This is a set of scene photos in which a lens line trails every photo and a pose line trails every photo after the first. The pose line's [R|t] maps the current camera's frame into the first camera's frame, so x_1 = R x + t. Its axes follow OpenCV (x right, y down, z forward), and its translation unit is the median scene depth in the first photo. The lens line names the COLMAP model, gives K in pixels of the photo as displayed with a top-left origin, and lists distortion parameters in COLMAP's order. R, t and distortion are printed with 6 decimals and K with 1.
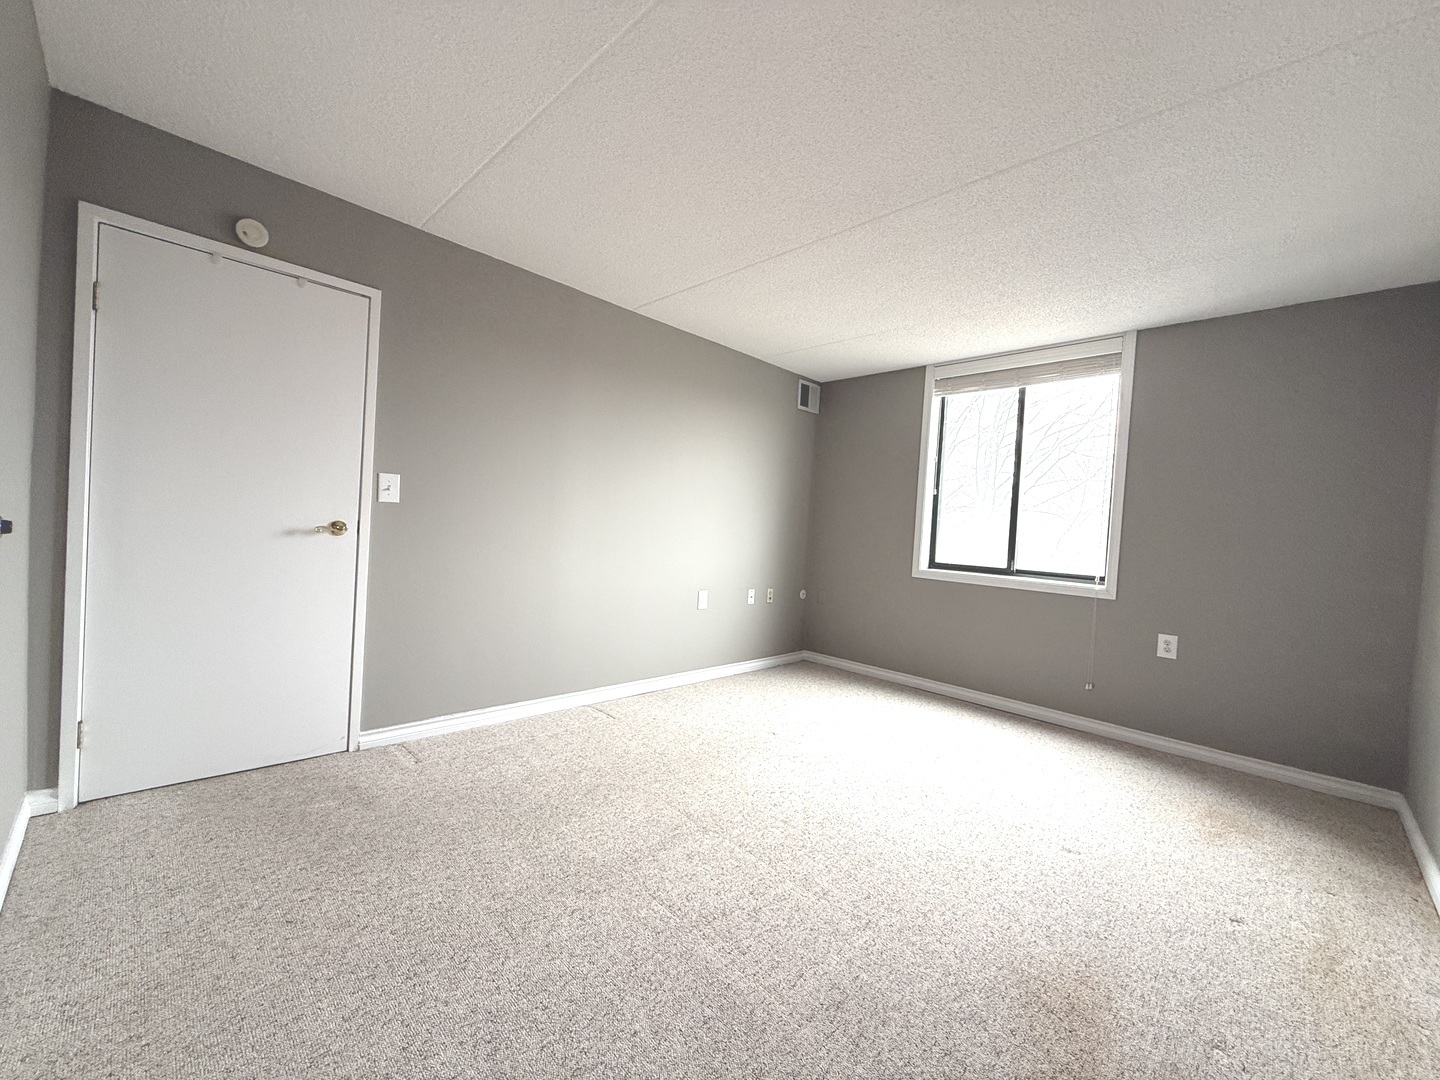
lens RADIAL K [[576.4, 0, 718.0], [0, 576.4, 541.5], [0, 0, 1]] dist [0.001612, -0.000136]
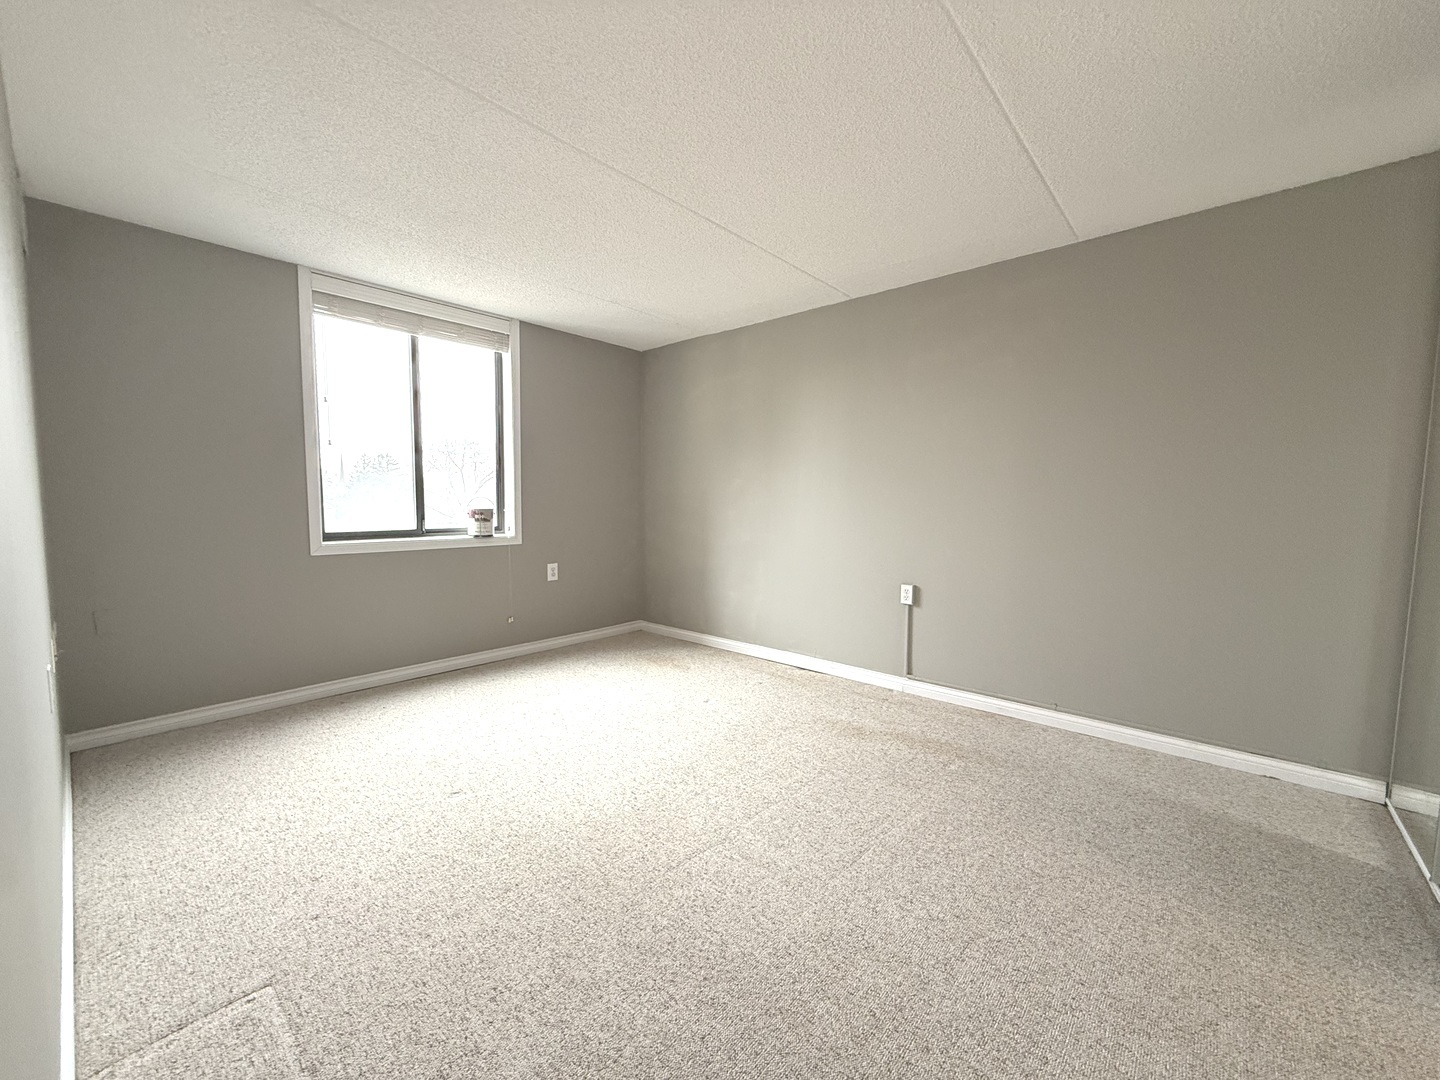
lens RADIAL K [[576.4, 0, 718.1], [0, 576.4, 539.7], [0, 0, 1]] dist [0.001612, -0.000136]
pose [[-0.056917, -0.130677, 0.989790, -0.513639], [0.017976, 0.991102, 0.131883, -0.058143], [-0.998217, 0.025298, -0.054061, 0.616220]]
